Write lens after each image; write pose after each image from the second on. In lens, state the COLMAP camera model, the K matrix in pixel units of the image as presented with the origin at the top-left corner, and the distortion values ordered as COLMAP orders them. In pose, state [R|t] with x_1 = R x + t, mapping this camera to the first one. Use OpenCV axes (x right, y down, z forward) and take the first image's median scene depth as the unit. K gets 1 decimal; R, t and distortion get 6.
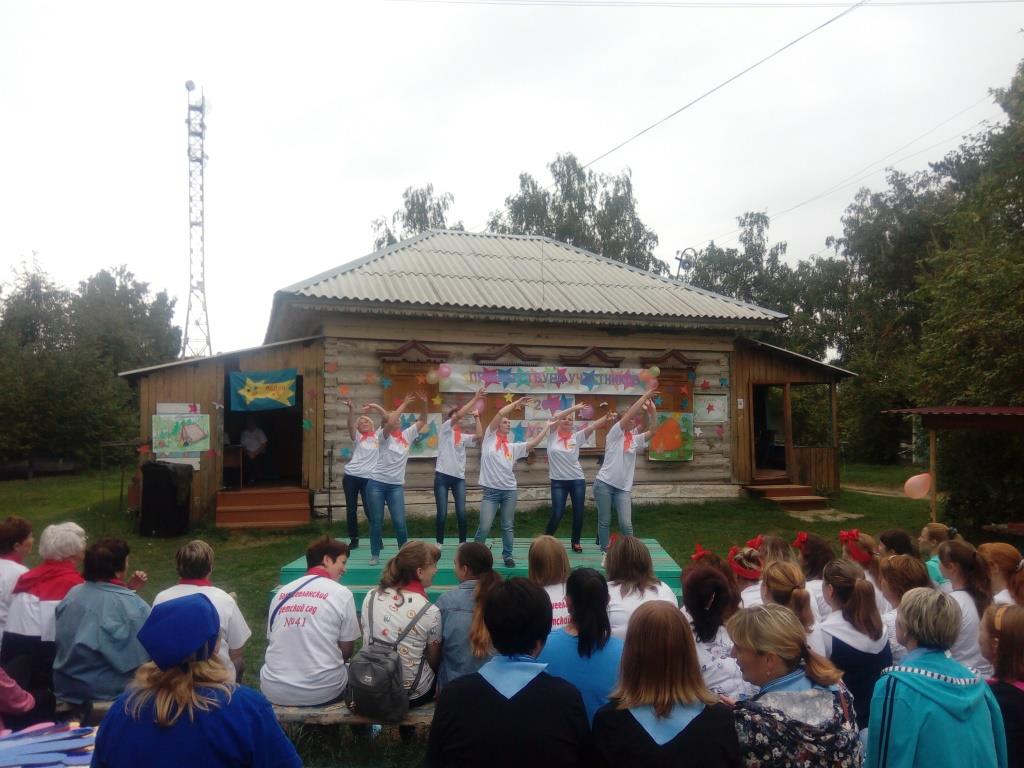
lens RADIAL K [[806.8, 0, 520.0], [0, 806.8, 390.1], [0, 0, 1]] dist [0.098477, -0.177969]
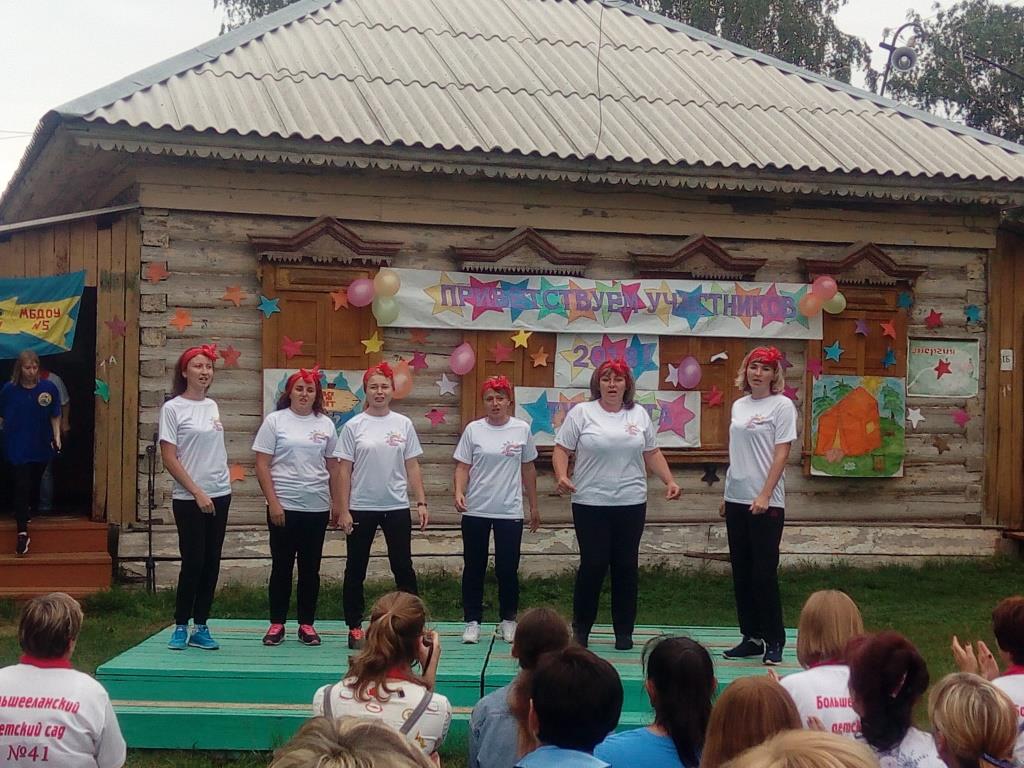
lens RADIAL K [[1819.4, 0, 533.1], [0, 1819.4, 414.3], [0, 0, 1]] dist [0.089880, -0.065400]
pose [[0.999855, 0.016576, 0.003969, -0.010371], [-0.016770, 0.998328, 0.055325, -0.006418], [-0.003046, -0.055383, 0.998461, -0.076399]]
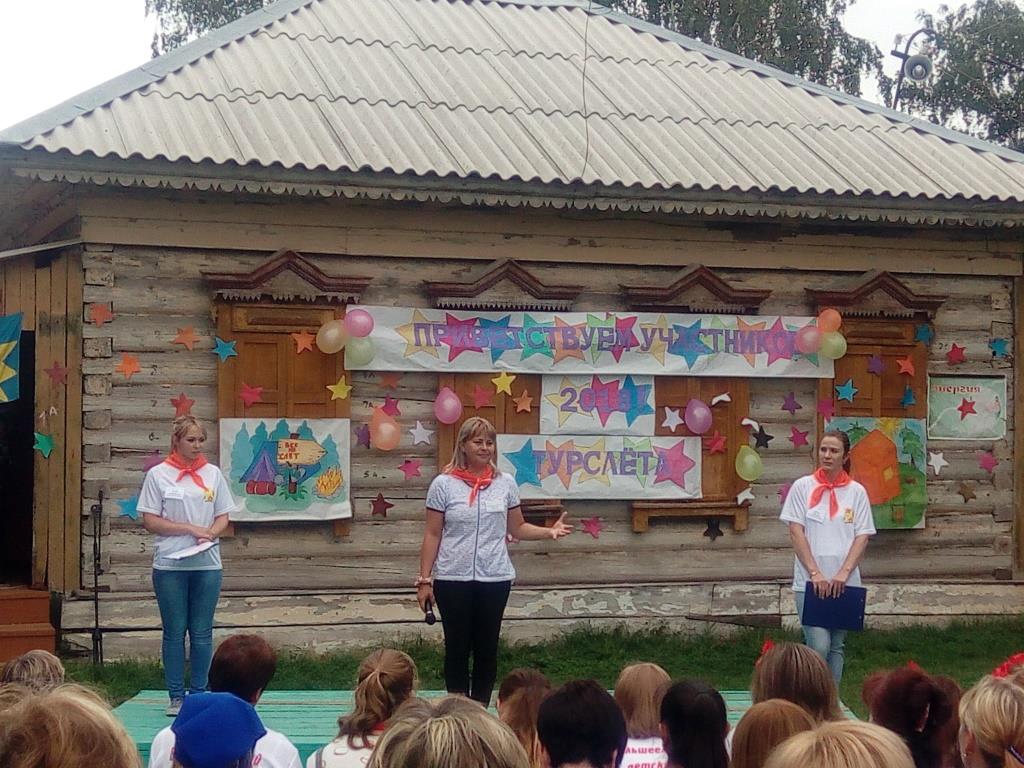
lens RADIAL K [[2076.4, 0, 534.1], [0, 2076.4, 415.9], [0, 0, 1]] dist [0.100870, -0.144423]
pose [[0.999848, 0.003378, 0.017111, -0.015783], [-0.003906, 0.999513, 0.030961, -0.007366], [-0.016998, -0.031023, 0.999374, -0.112104]]
